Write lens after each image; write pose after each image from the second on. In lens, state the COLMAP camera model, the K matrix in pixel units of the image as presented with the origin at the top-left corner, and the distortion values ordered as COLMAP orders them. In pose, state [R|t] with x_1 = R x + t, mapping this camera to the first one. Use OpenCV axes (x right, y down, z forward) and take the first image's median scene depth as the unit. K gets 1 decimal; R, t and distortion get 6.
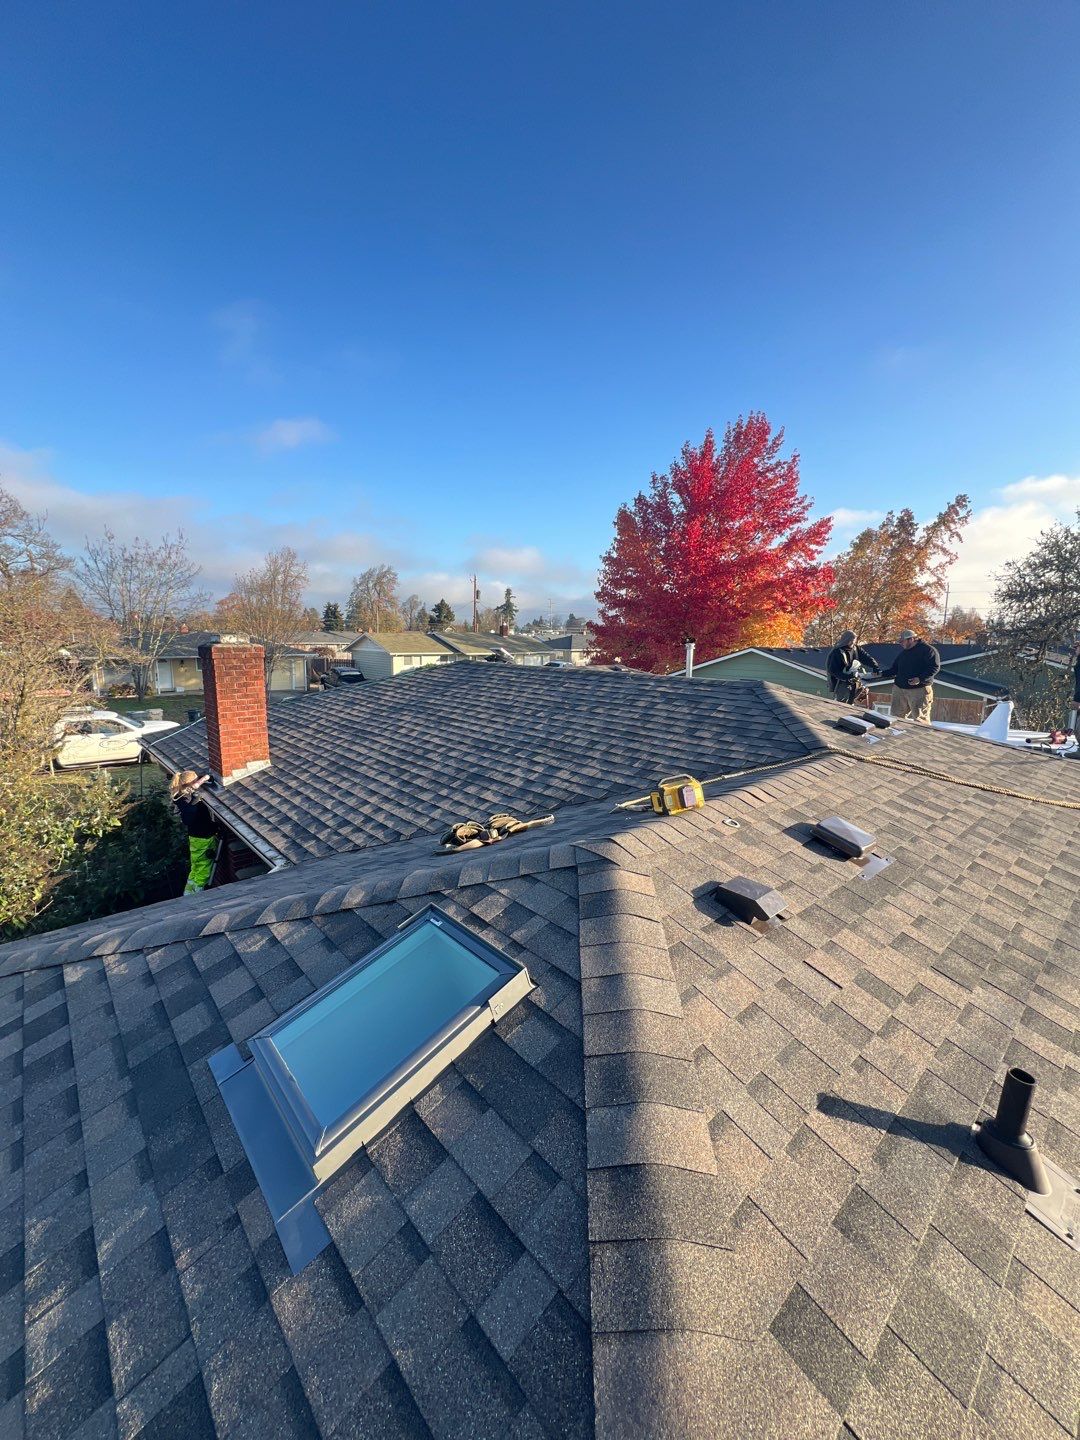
lens RADIAL K [[565.8, 0, 538.2], [0, 565.8, 720.3], [0, 0, 1]] dist [0.000997, -0.000587]
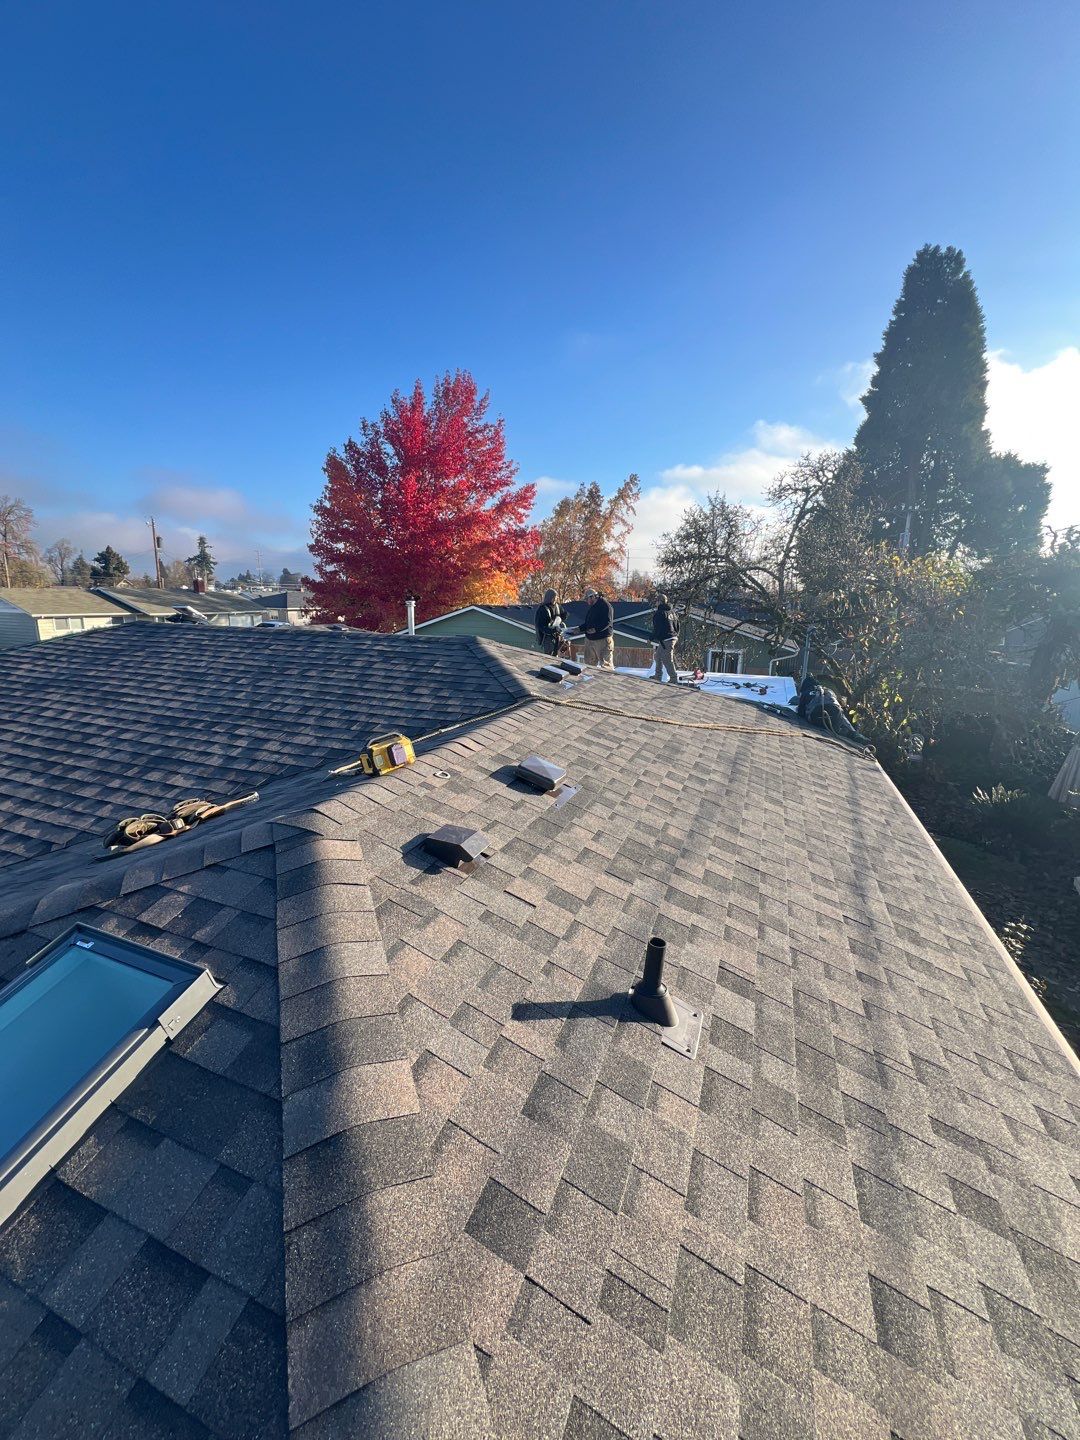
lens RADIAL K [[565.8, 0, 534.9], [0, 565.8, 721.1], [0, 0, 1]] dist [0.000997, -0.000587]
pose [[0.897837, -0.092336, 0.430538, 0.059827], [0.060899, 0.994409, 0.086271, 0.005598], [-0.436096, -0.051238, 0.898440, 0.004406]]
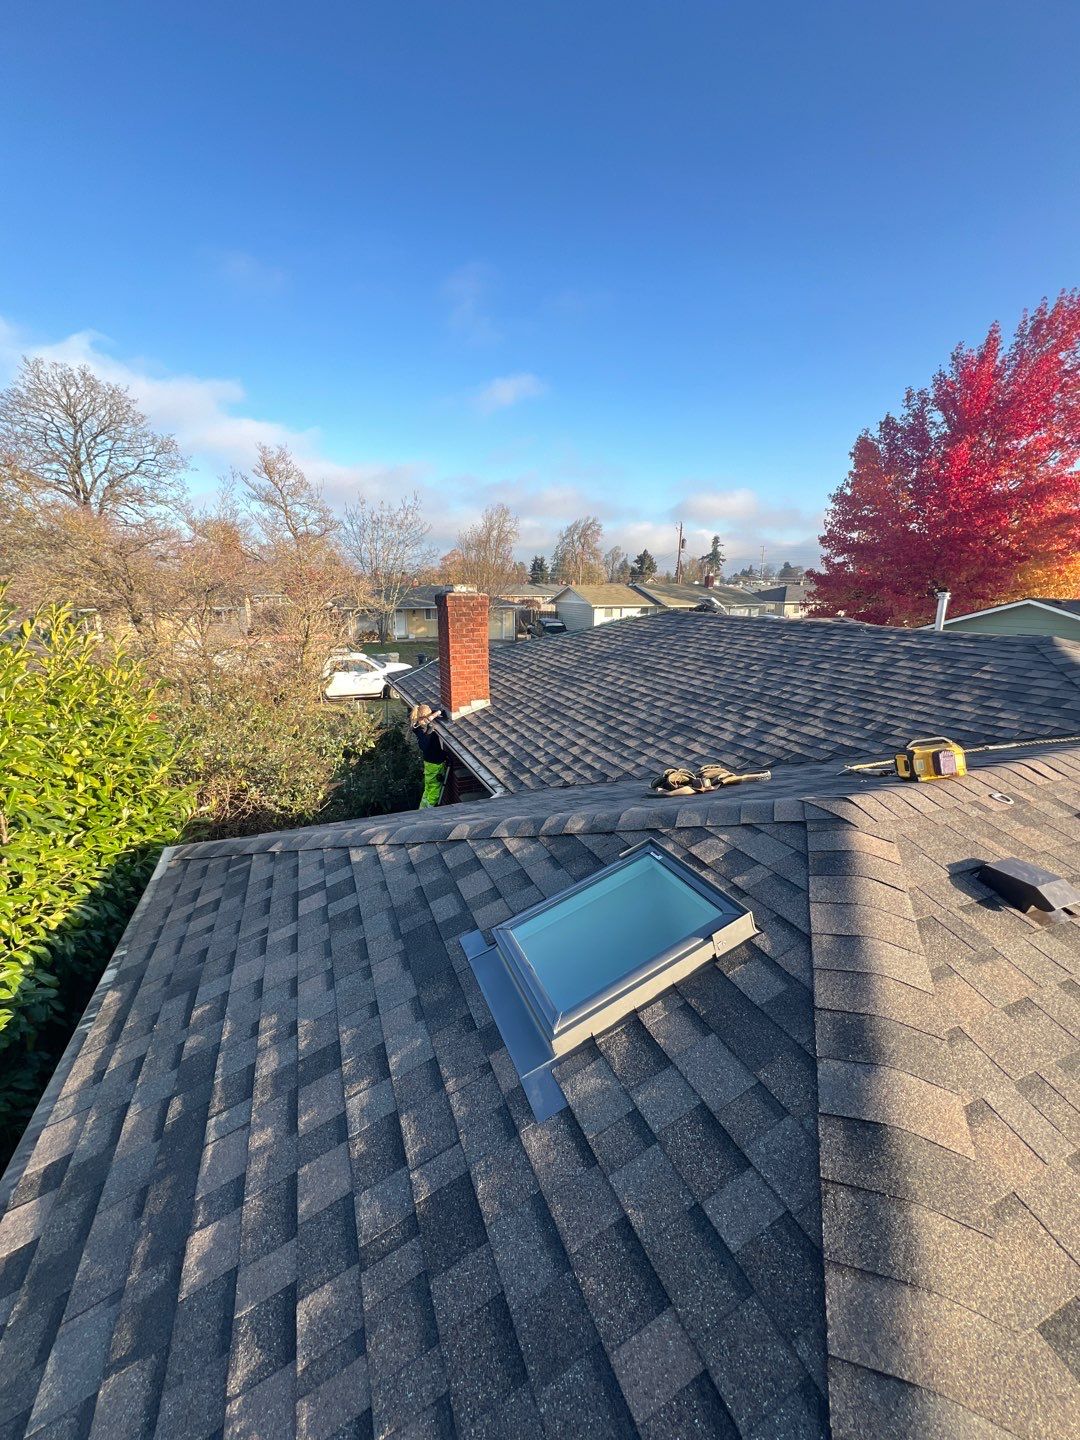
lens RADIAL K [[565.8, 0, 539.6], [0, 565.8, 721.4], [0, 0, 1]] dist [0.000997, -0.000587]
pose [[0.943704, 0.069783, -0.323345, -0.048394], [-0.043156, 0.995113, 0.088808, 0.021807], [0.327962, -0.069854, 0.942105, -0.021338]]
